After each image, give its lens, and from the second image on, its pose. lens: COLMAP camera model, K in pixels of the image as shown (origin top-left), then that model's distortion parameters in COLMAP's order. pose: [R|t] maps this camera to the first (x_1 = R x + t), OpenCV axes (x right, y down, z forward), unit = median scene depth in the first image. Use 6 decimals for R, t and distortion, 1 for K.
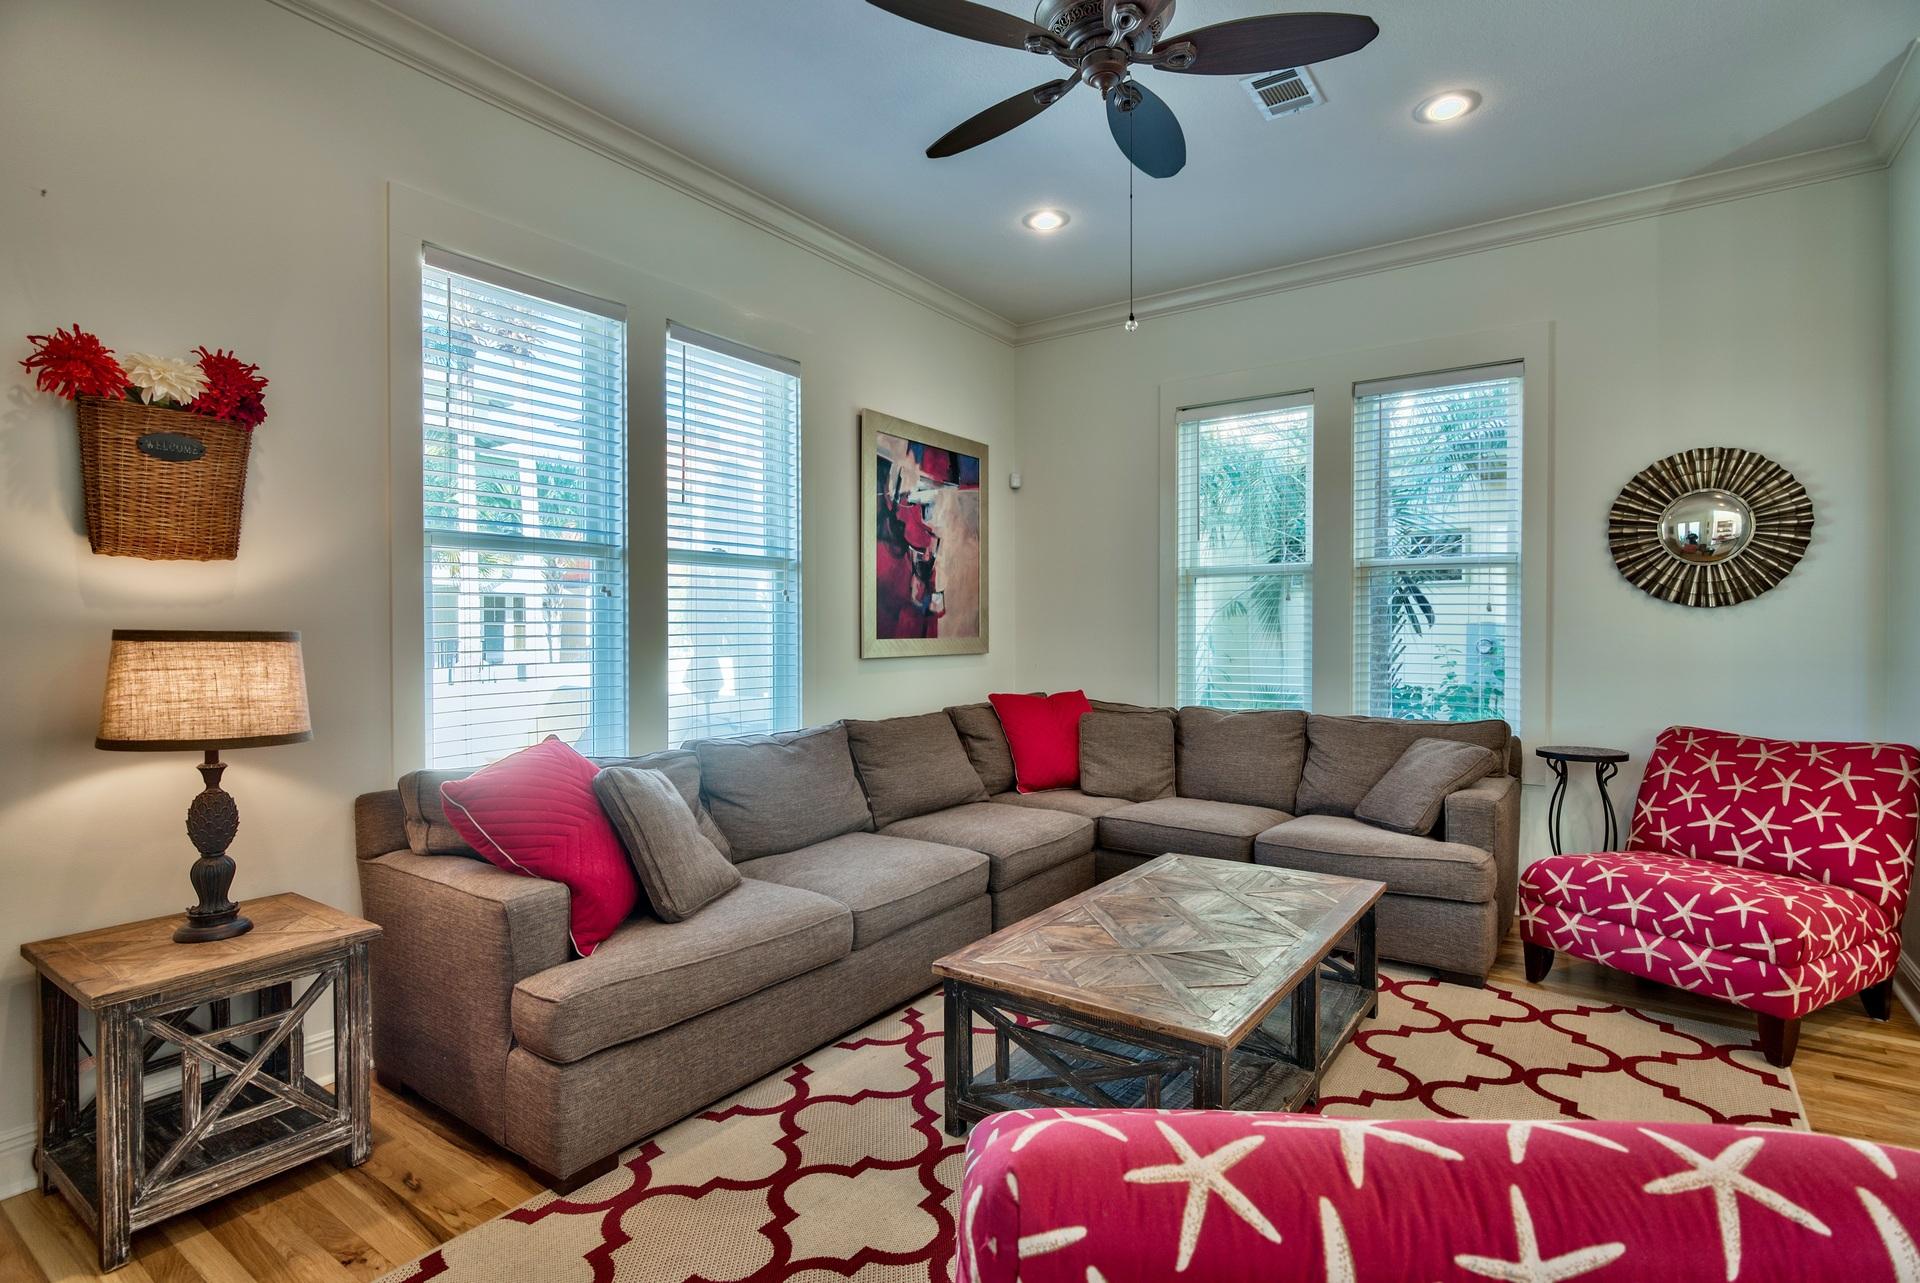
lens RADIAL K [[922.7, 0, 960.0], [0, 922.7, 641.5], [0, 0, 1]] dist [-0.002729, -0.000877]
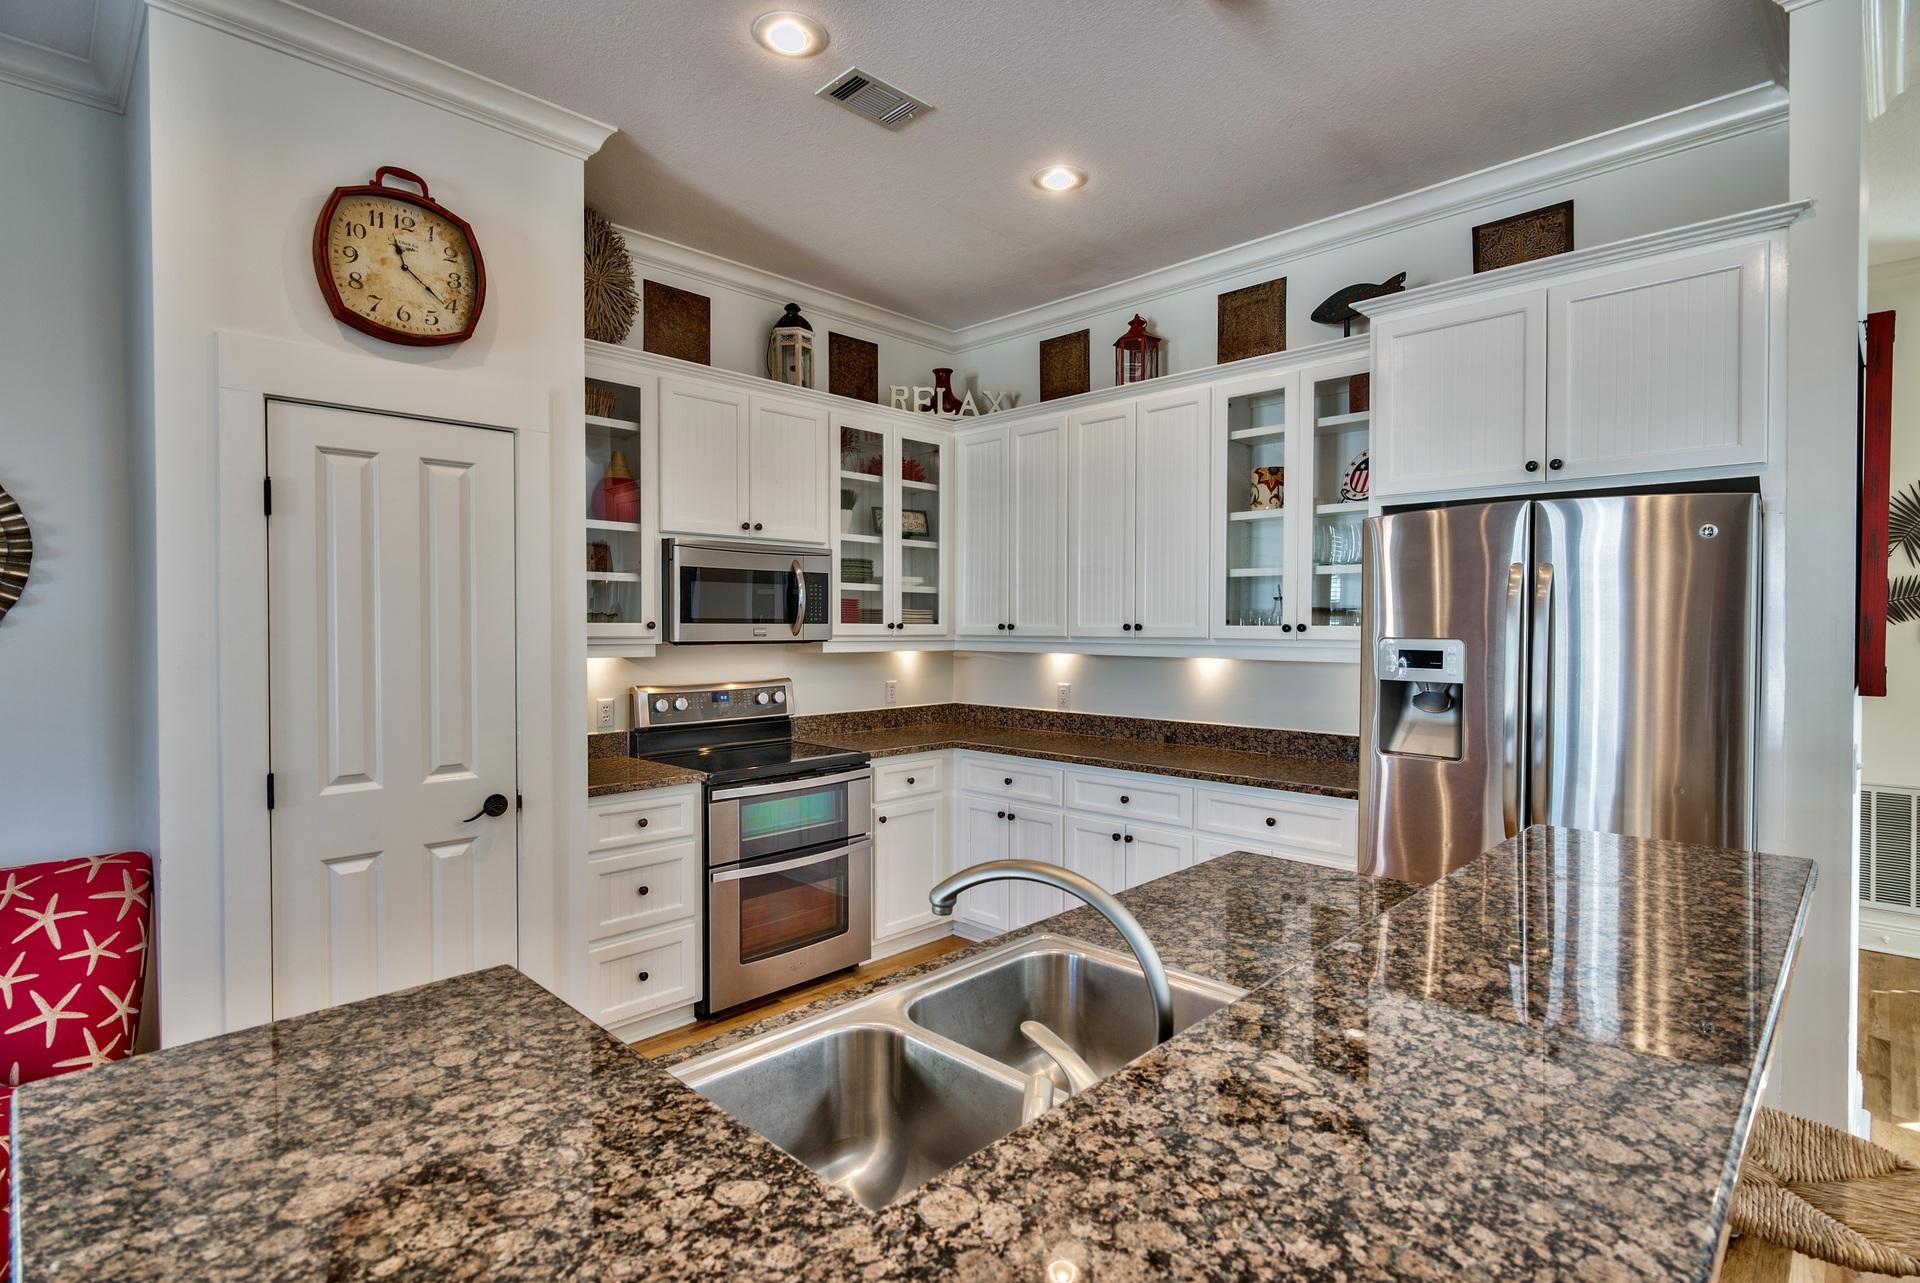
lens RADIAL K [[944.6, 0, 960.0], [0, 944.6, 641.5], [0, 0, 1]] dist [-0.001364, -0.000568]
pose [[0.165424, -0.016543, 0.986084, 0.292552], [0.012148, 0.999818, 0.014735, -0.058091], [-0.986148, 0.009541, 0.165595, 0.140662]]
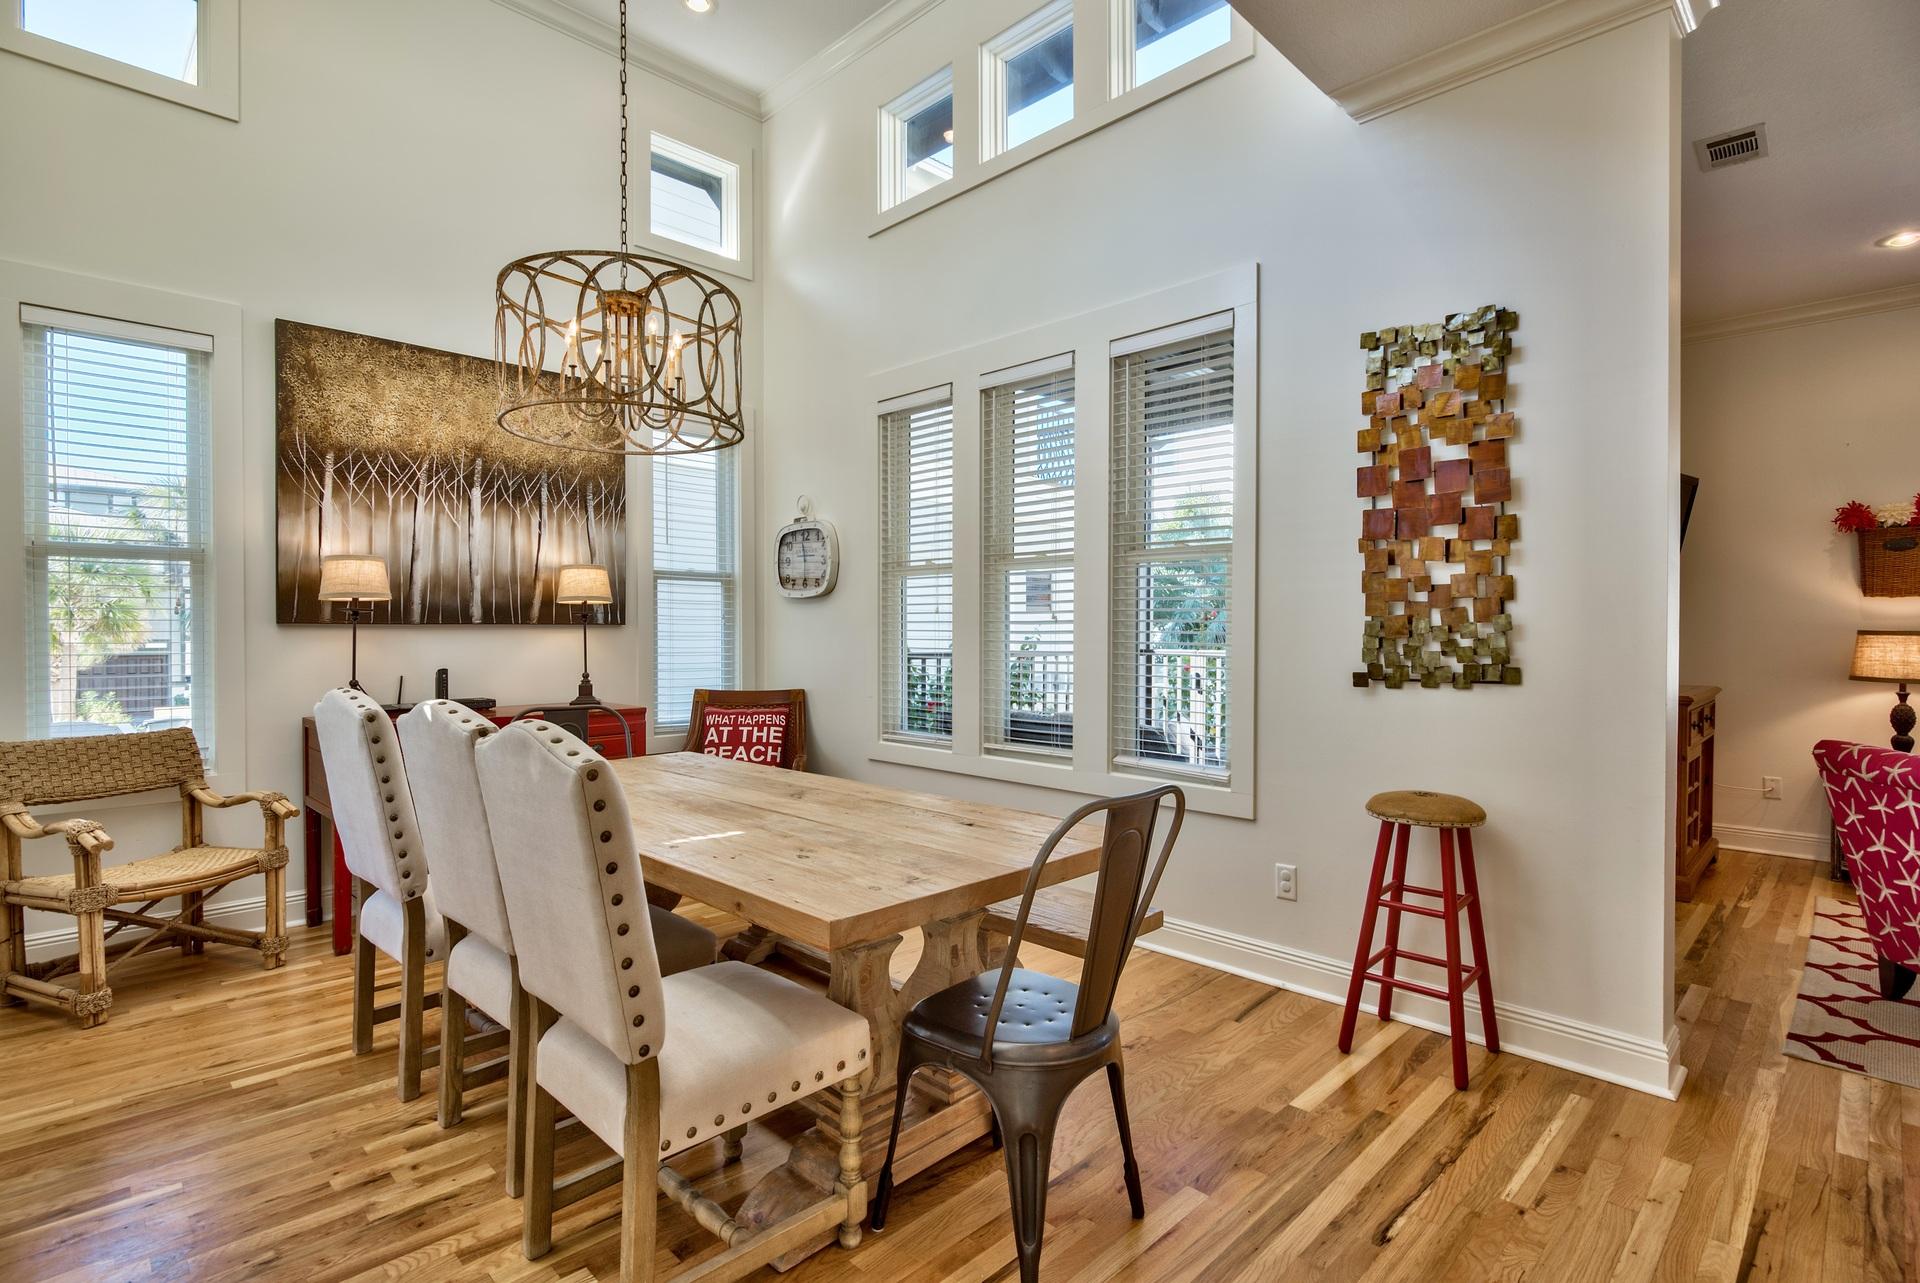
lens RADIAL K [[944.2, 0, 957.9], [0, 944.2, 631.3], [0, 0, 1]] dist [0.001731, 0.000031]
pose [[-0.174446, 0.004470, -0.984657, 1.006266], [-0.010900, 0.999920, 0.006470, -0.000040], [0.984606, 0.011861, -0.174384, -0.458453]]
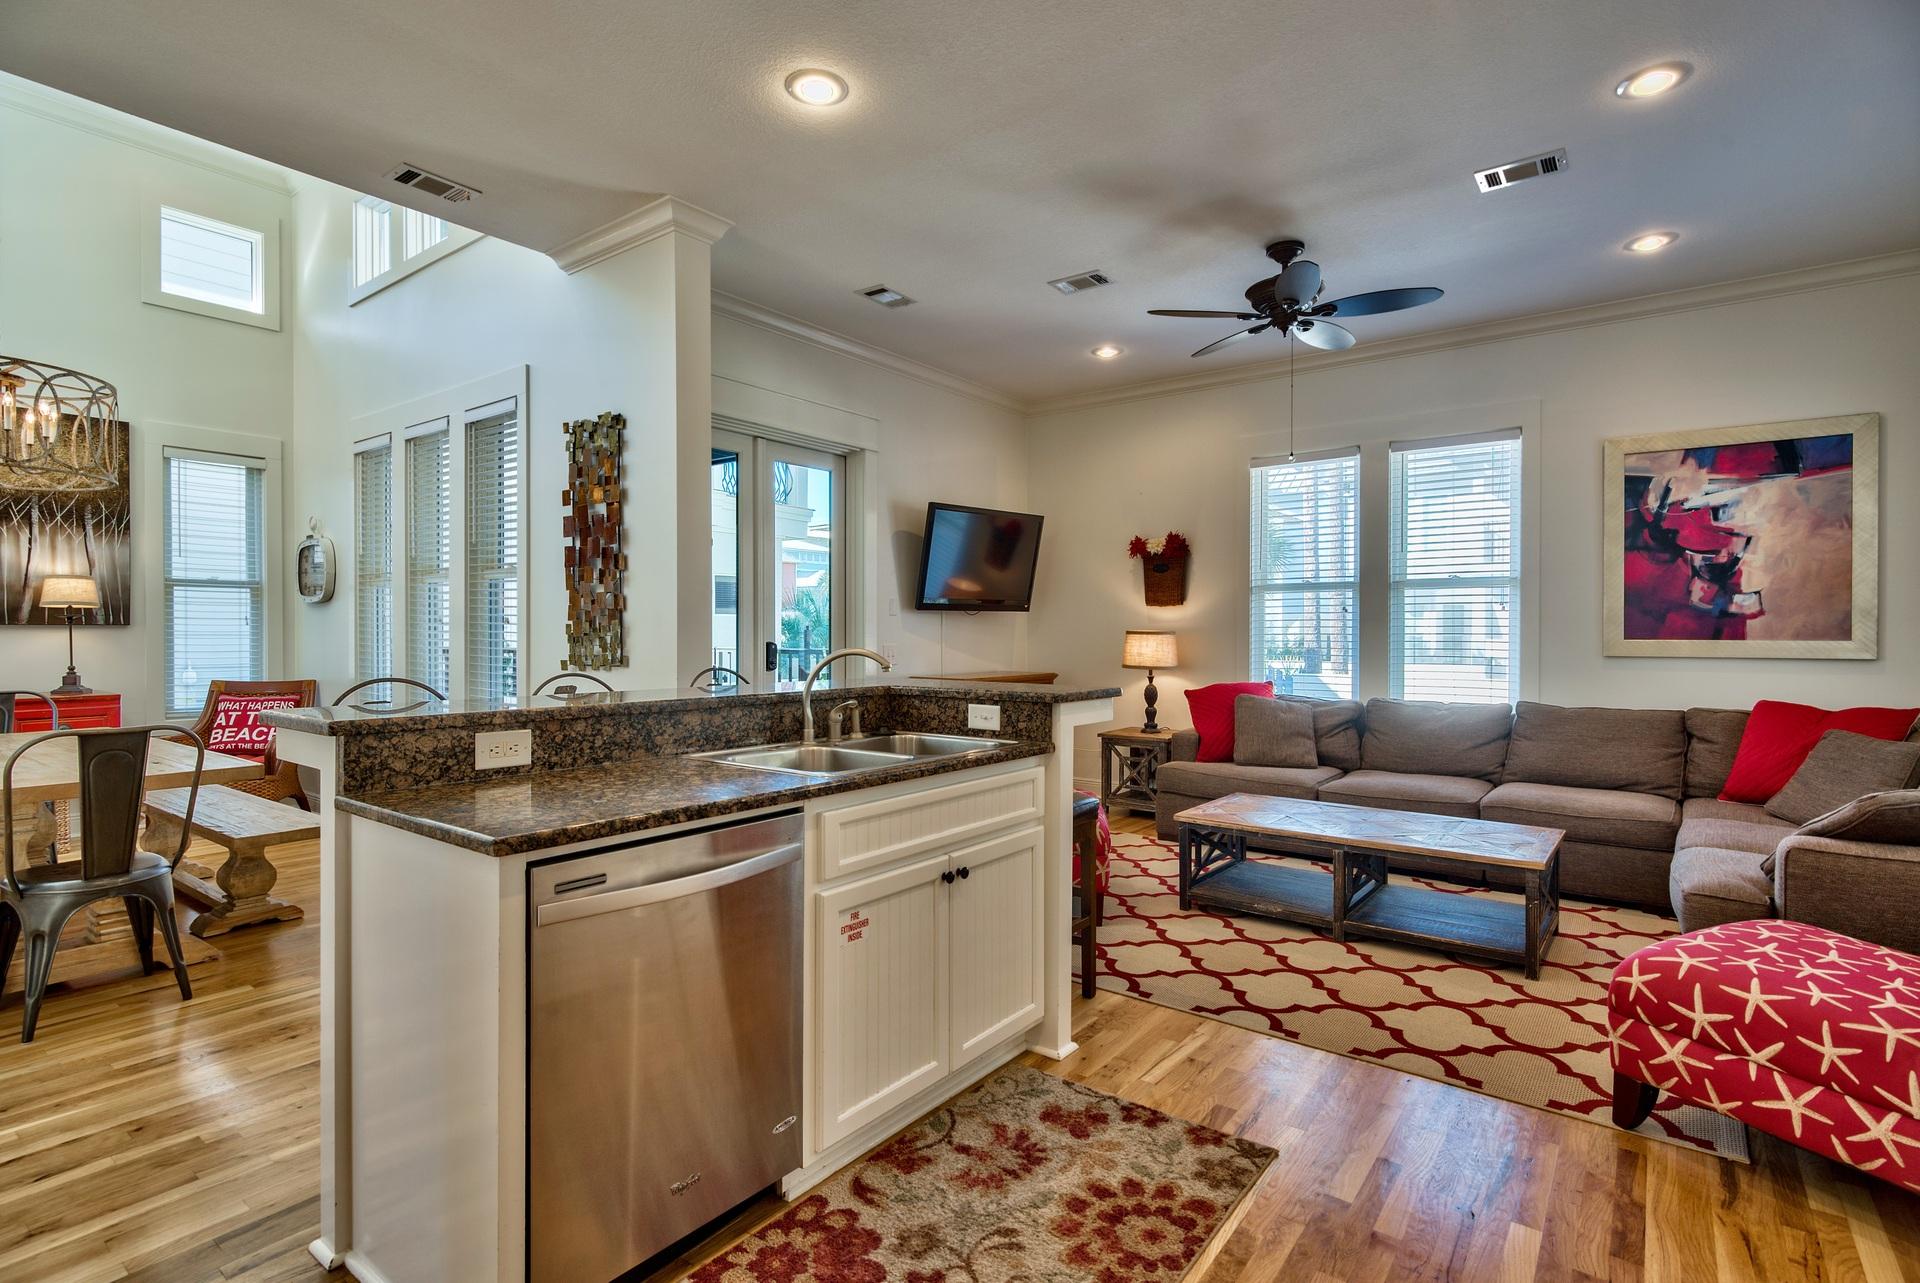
lens RADIAL K [[944.6, 0, 960.0], [0, 944.6, 641.5], [0, 0, 1]] dist [-0.001364, -0.000568]
pose [[-0.033920, 0.013024, -0.999340, 1.292288], [-0.012423, 0.999832, 0.013452, -0.007012], [0.999347, 0.012872, -0.033753, 0.273594]]
